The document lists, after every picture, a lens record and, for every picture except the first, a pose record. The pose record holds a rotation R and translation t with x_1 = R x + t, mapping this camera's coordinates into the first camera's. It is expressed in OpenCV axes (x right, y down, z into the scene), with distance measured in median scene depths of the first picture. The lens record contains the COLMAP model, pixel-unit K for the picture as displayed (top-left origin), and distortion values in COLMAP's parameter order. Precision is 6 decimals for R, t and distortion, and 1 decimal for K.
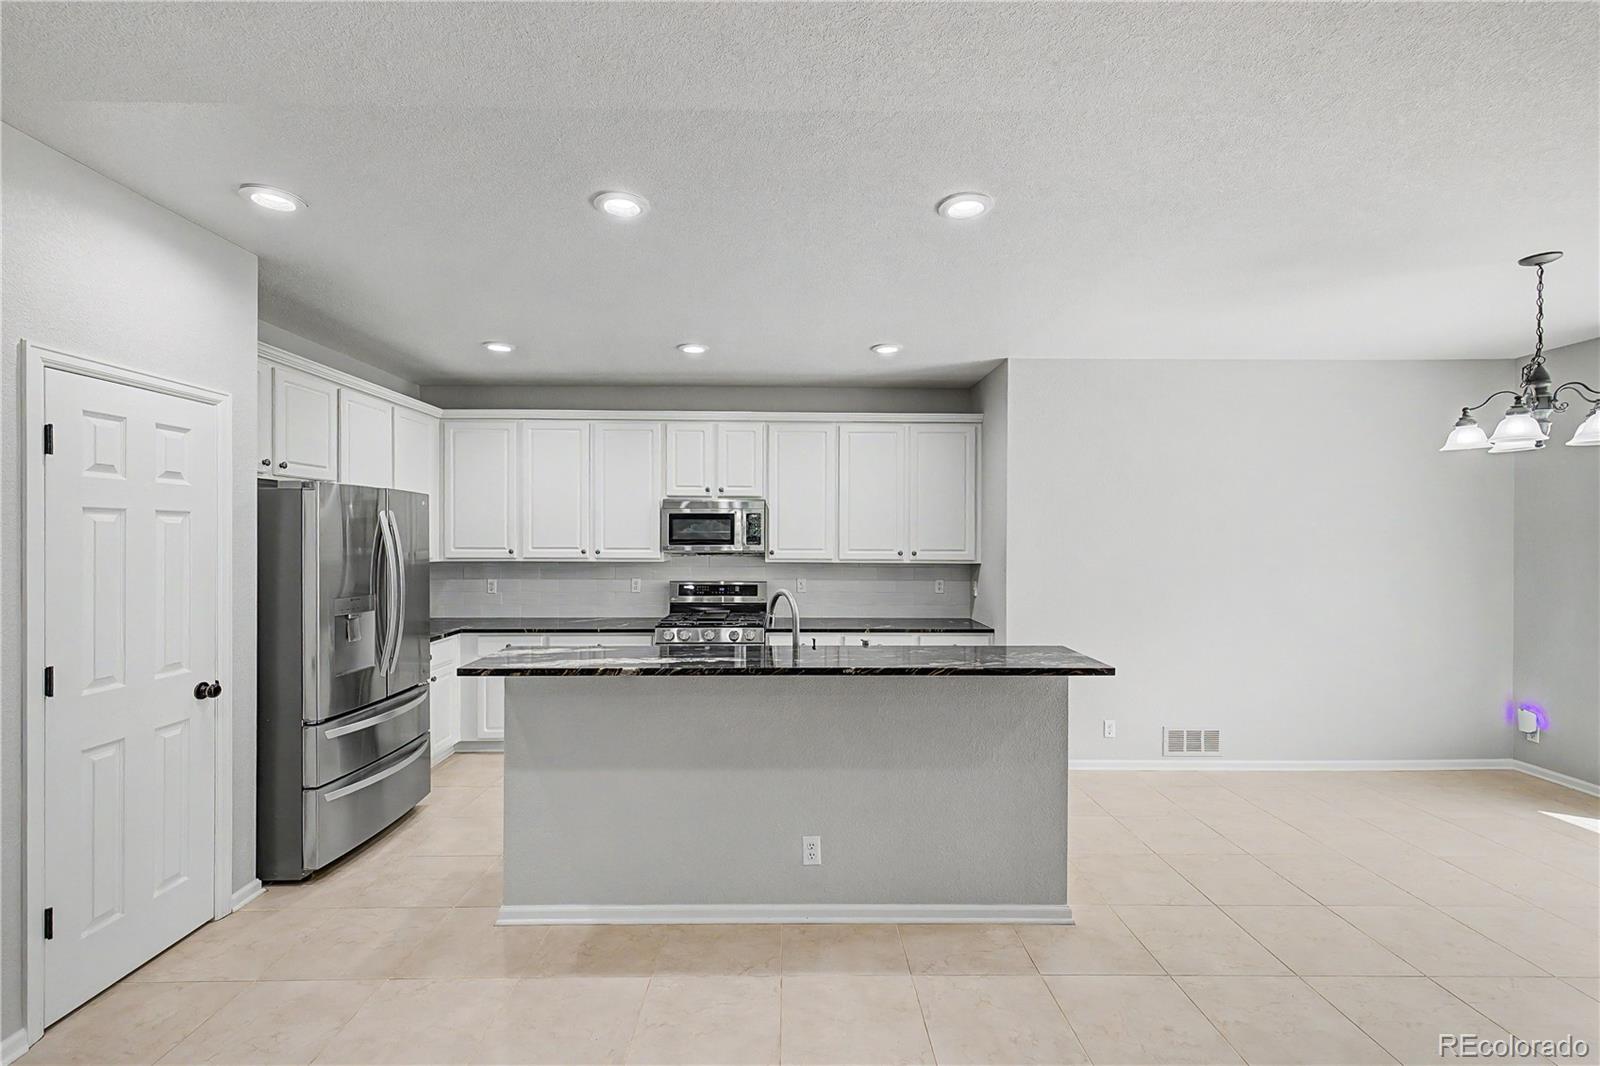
lens RADIAL K [[679.1, 0, 809.8], [0, 679.1, 540.2], [0, 0, 1]] dist [0.009041, -0.001008]
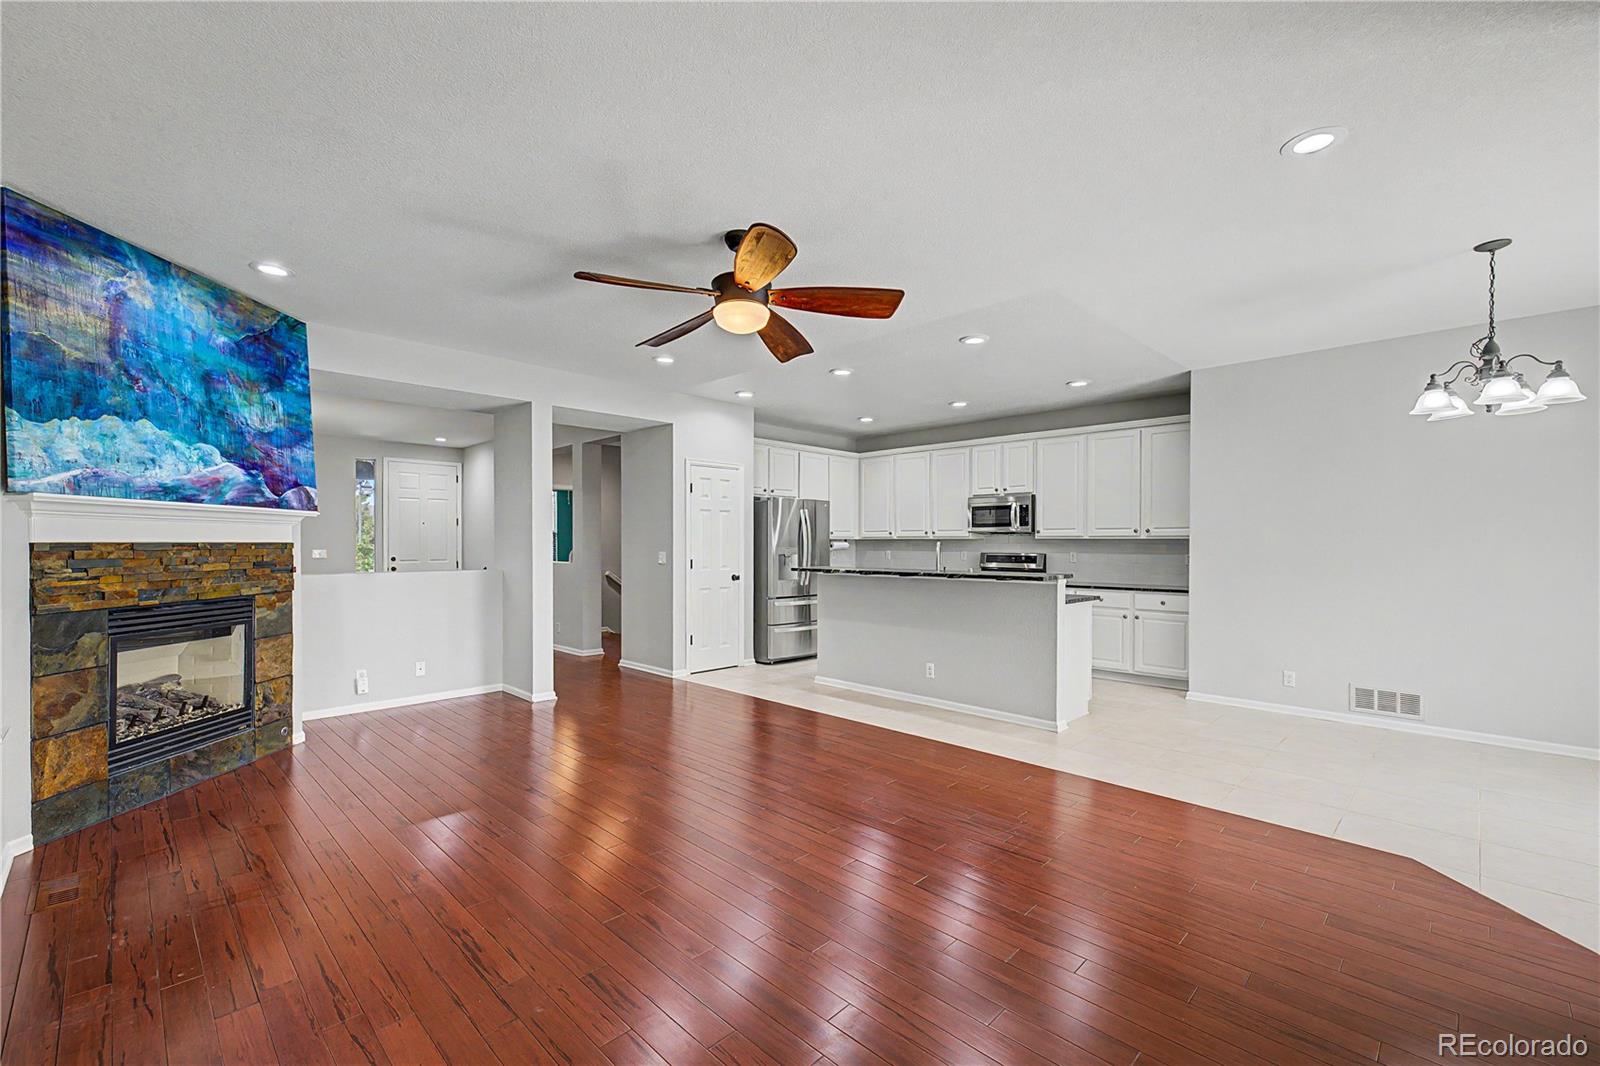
lens RADIAL K [[679.1, 0, 789.9], [0, 679.1, 543.1], [0, 0, 1]] dist [0.009041, -0.001008]
pose [[0.691453, -0.003099, -0.722415, 0.685005], [-0.003500, 0.999965, -0.007639, 0.061780], [0.722413, 0.007811, 0.691418, -0.392769]]
